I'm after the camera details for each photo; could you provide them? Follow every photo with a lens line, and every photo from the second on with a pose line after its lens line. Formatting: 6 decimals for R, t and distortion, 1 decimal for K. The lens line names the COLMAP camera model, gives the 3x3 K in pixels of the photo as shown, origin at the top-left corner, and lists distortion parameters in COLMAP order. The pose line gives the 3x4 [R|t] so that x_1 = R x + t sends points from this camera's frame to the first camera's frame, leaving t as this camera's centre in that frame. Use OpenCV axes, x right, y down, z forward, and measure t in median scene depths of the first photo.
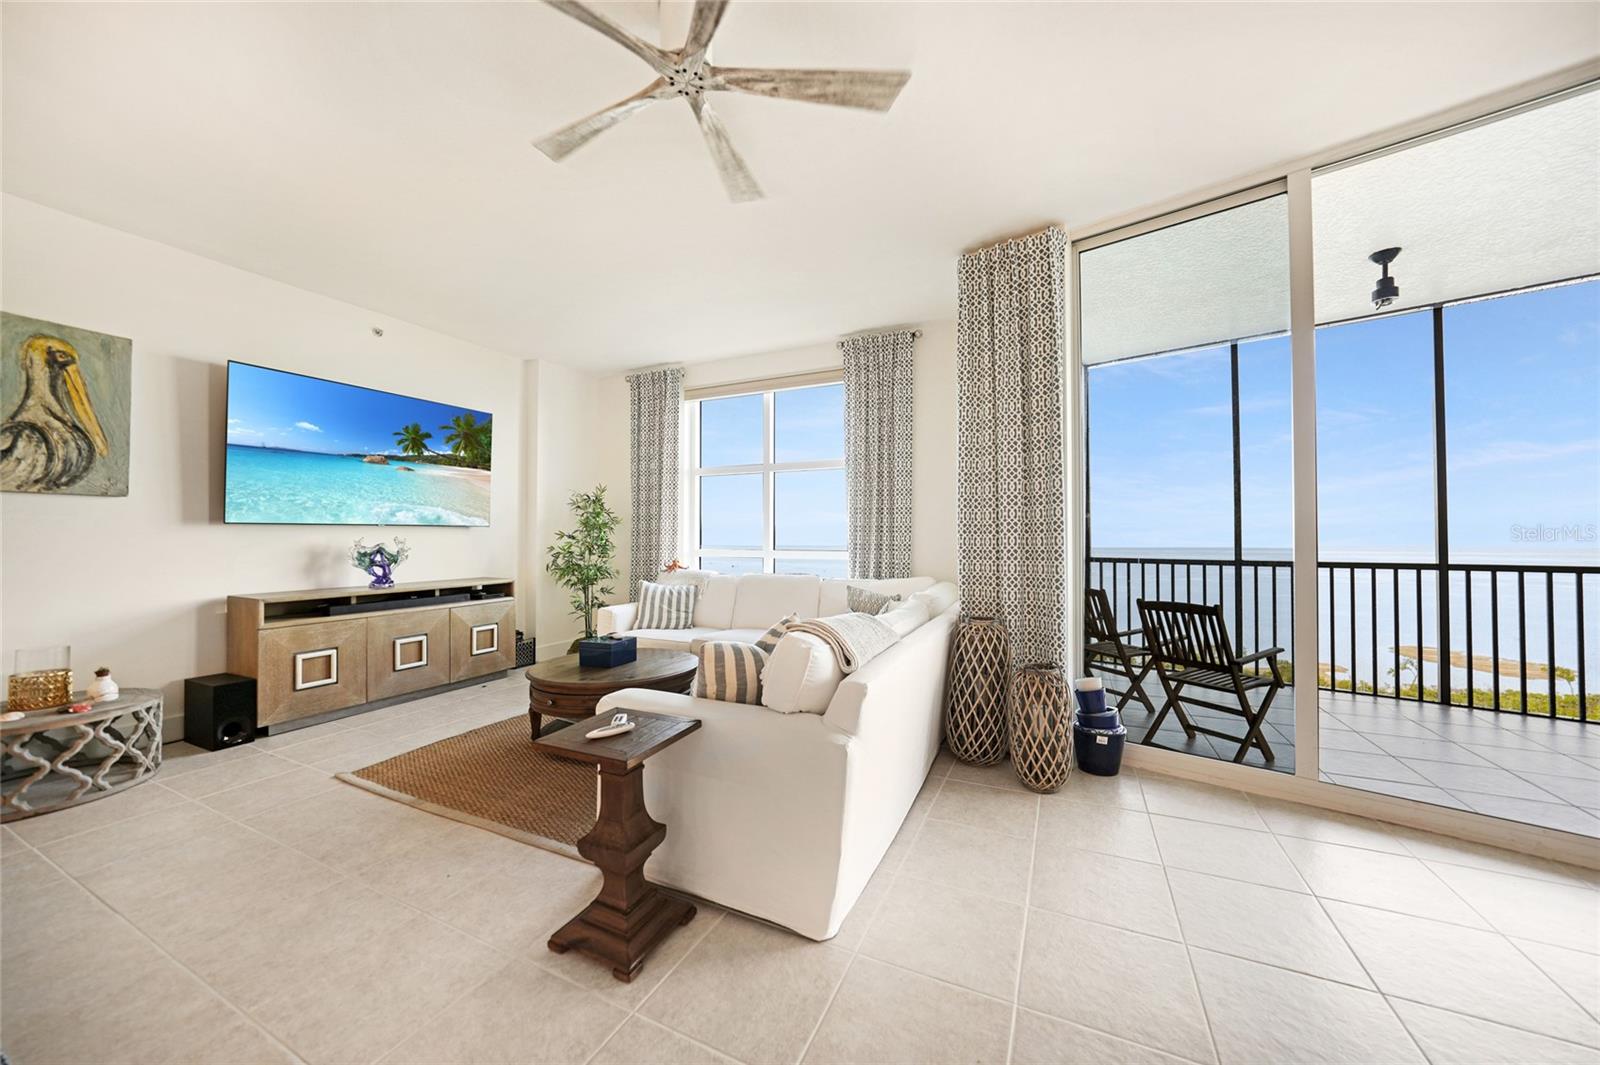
lens RADIAL K [[554.3, 0, 800.7], [0, 554.3, 530.4], [0, 0, 1]] dist [-0.029491, 0.006458]
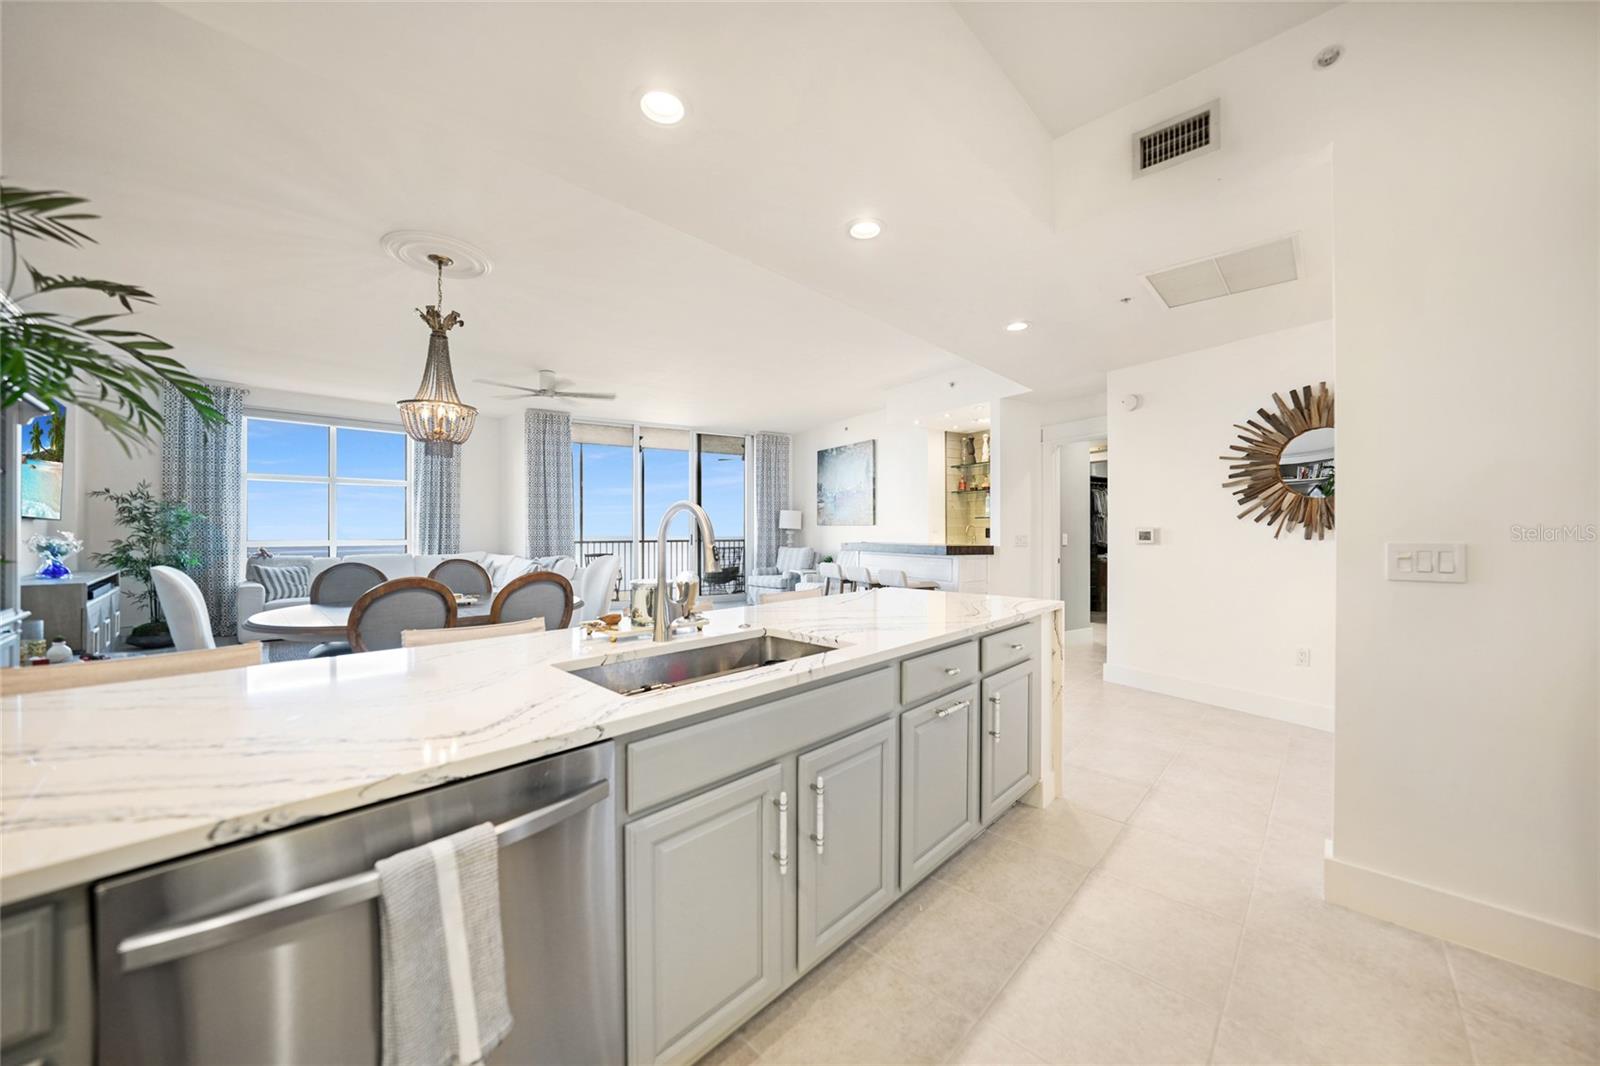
lens RADIAL K [[567.6, 0, 794.0], [0, 567.6, 531.1], [0, 0, 1]] dist [-0.031342, 0.006760]
pose [[0.327524, -0.000892, 0.944843, -1.535081], [-0.012934, 0.999902, 0.005428, -0.014238], [-0.944754, -0.013998, 0.327480, -0.828272]]
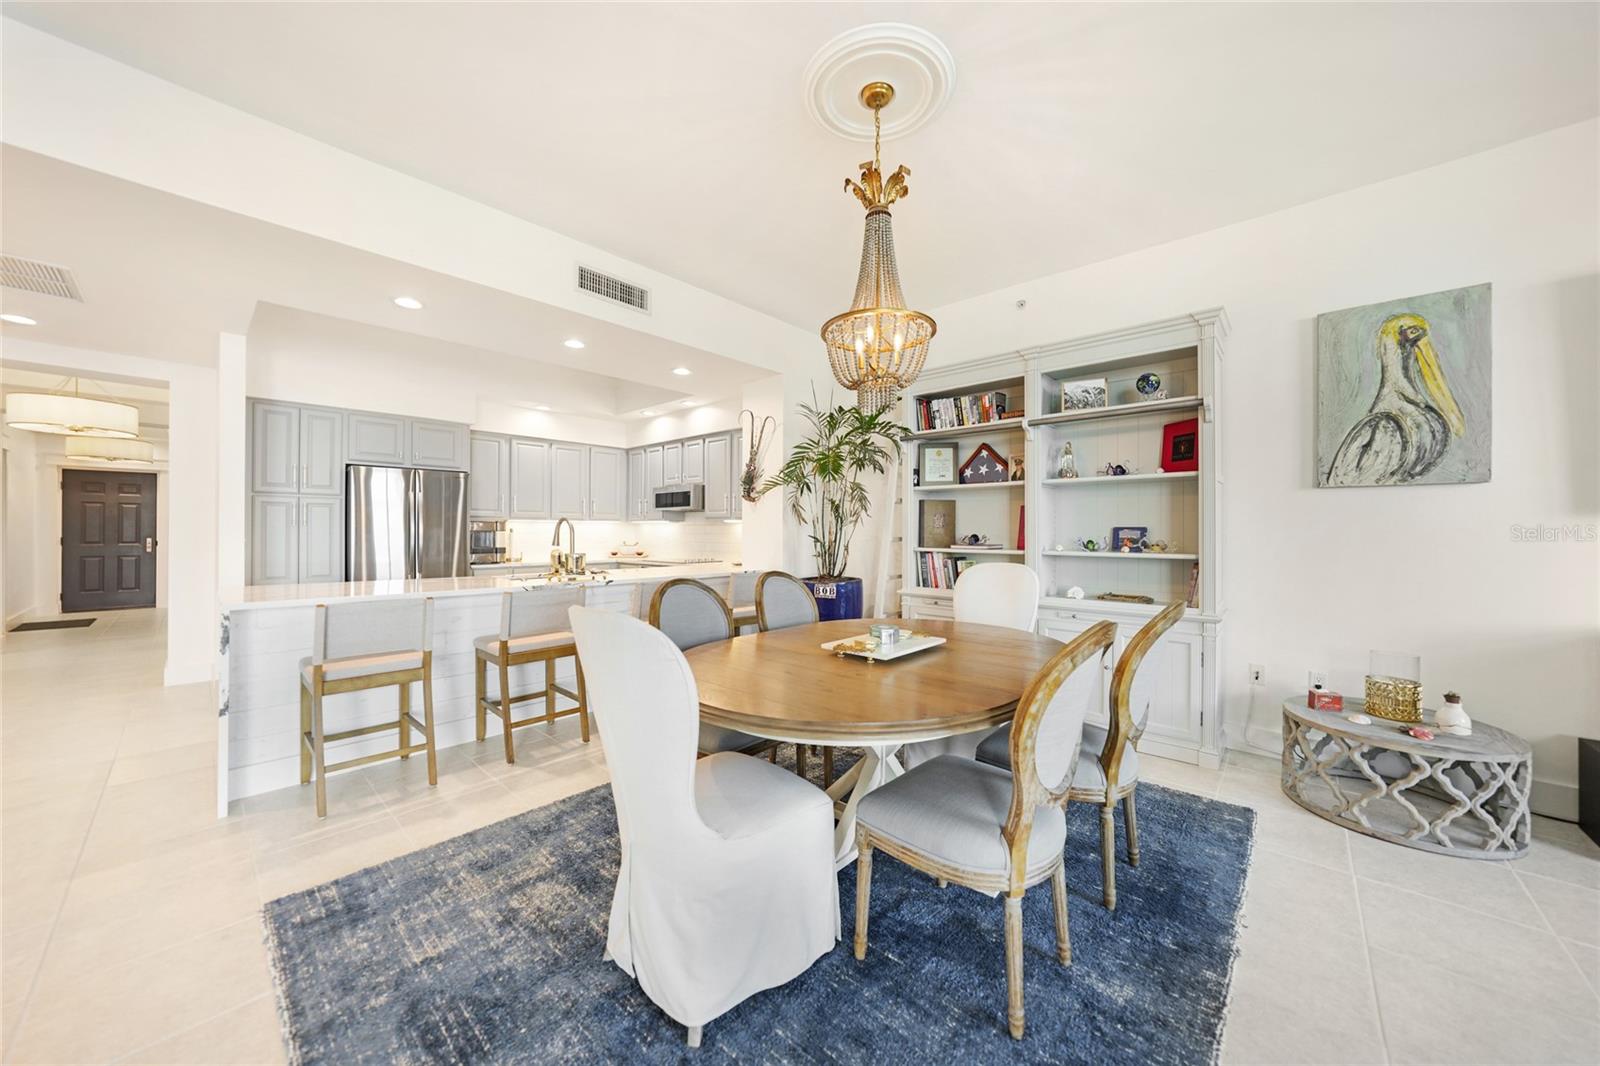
lens RADIAL K [[569.9, 0, 802.7], [0, 569.9, 528.5], [0, 0, 1]] dist [-0.028218, 0.007057]
pose [[-0.286711, -0.004004, -0.958009, -0.160858], [0.011204, 0.999909, -0.007532, 0.000446], [0.957951, -0.012893, -0.286640, 0.236037]]
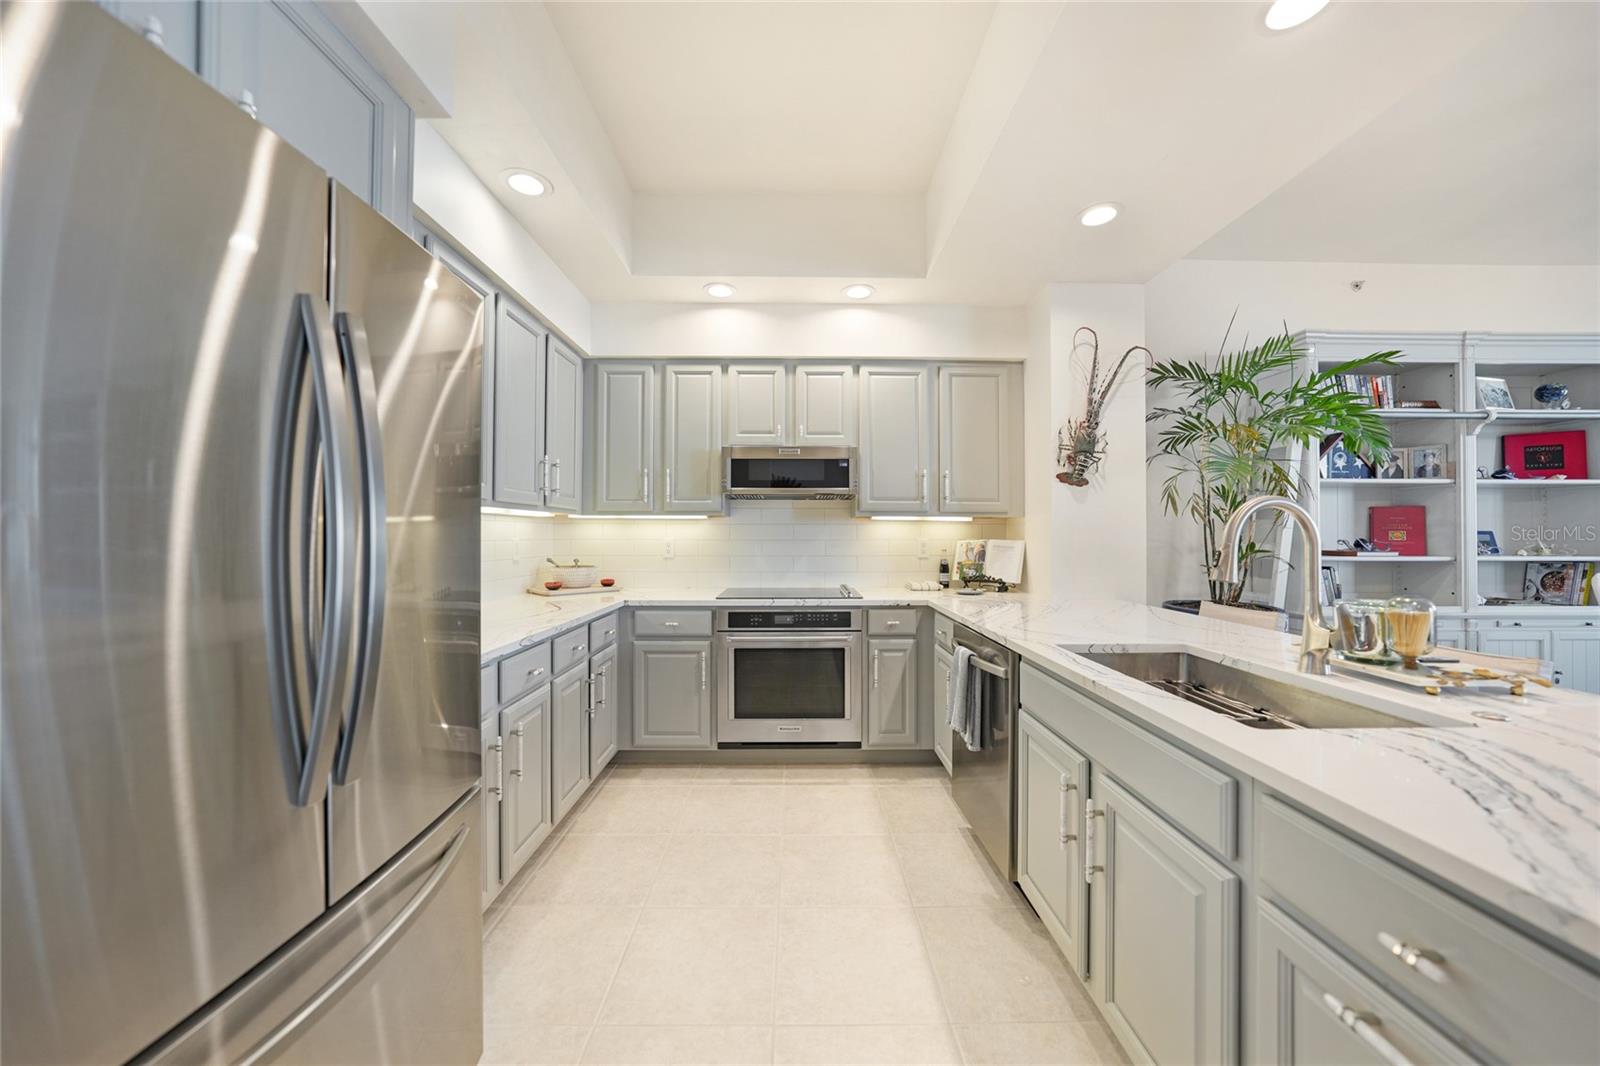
lens RADIAL K [[564.4, 0, 806.3], [0, 564.4, 535.6], [0, 0, 1]] dist [-0.027406, 0.006042]
pose [[0.445845, 0.000469, -0.895110, -0.936643], [0.011993, 0.999907, 0.006497, -0.015518], [0.895030, -0.013632, 0.445798, -1.034539]]
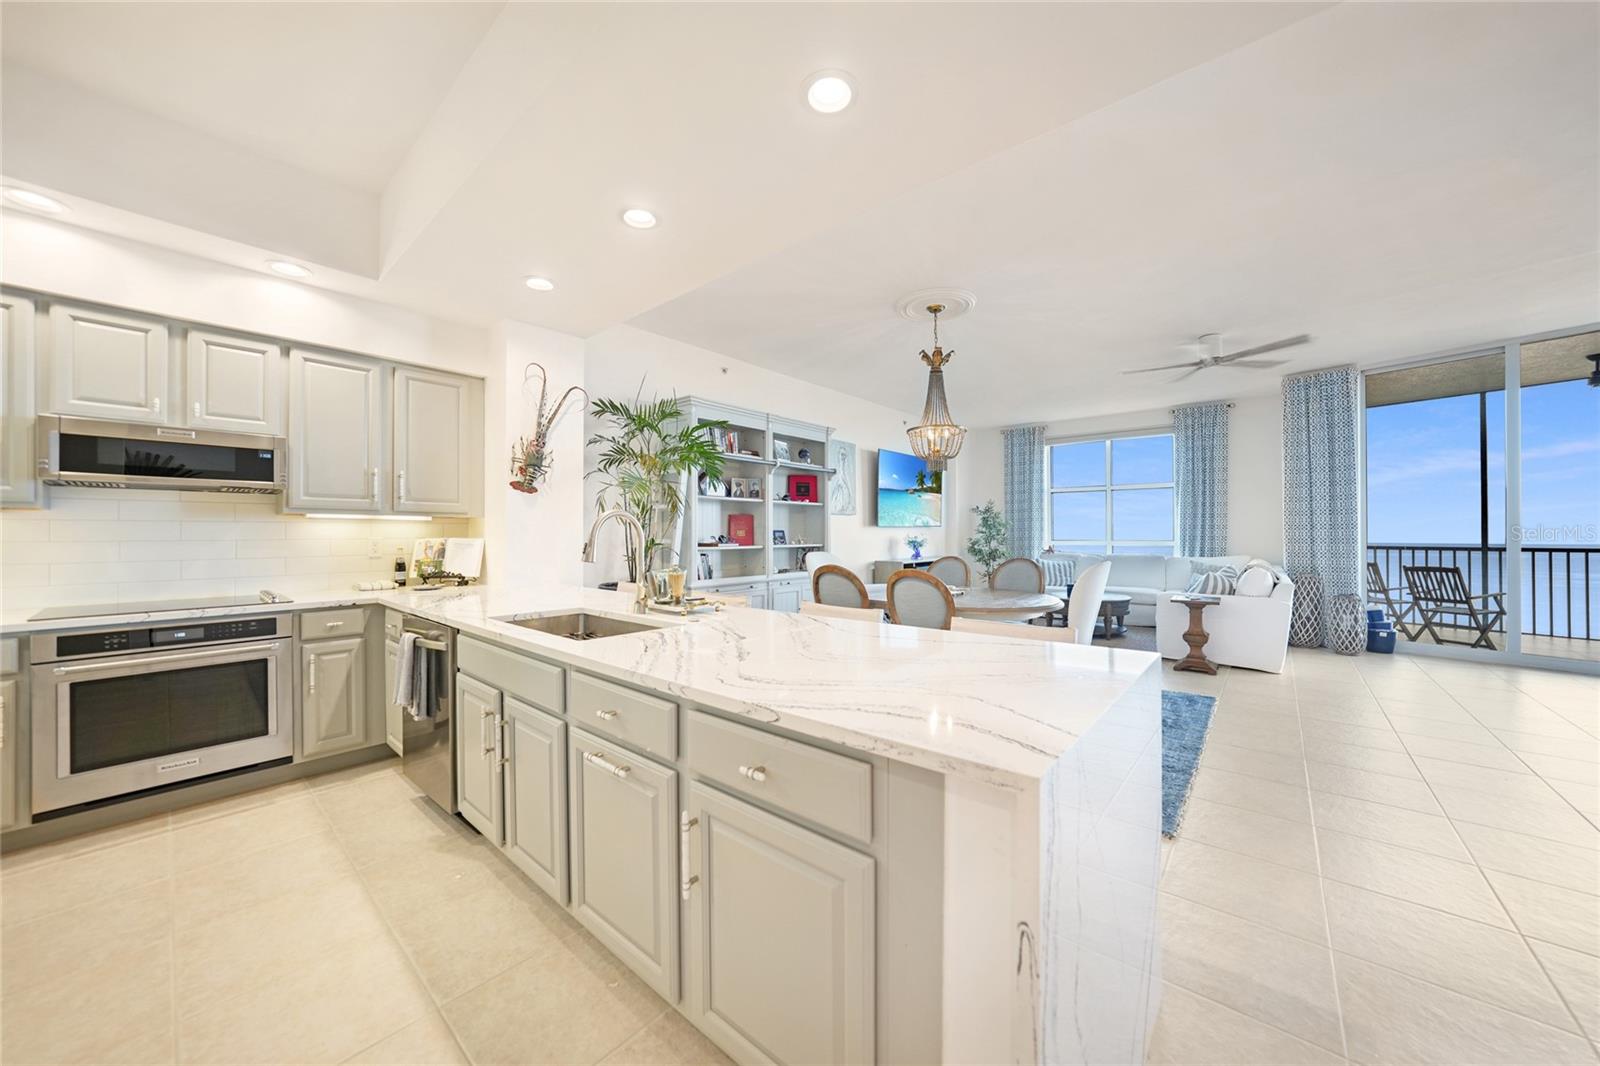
lens RADIAL K [[554.3, 0, 800.7], [0, 554.3, 530.9], [0, 0, 1]] dist [-0.029491, 0.006458]
pose [[0.966227, -0.003842, -0.257663, -0.778091], [0.006415, 0.999938, 0.009146, -0.016482], [0.257612, -0.010490, 0.966192, -1.129888]]
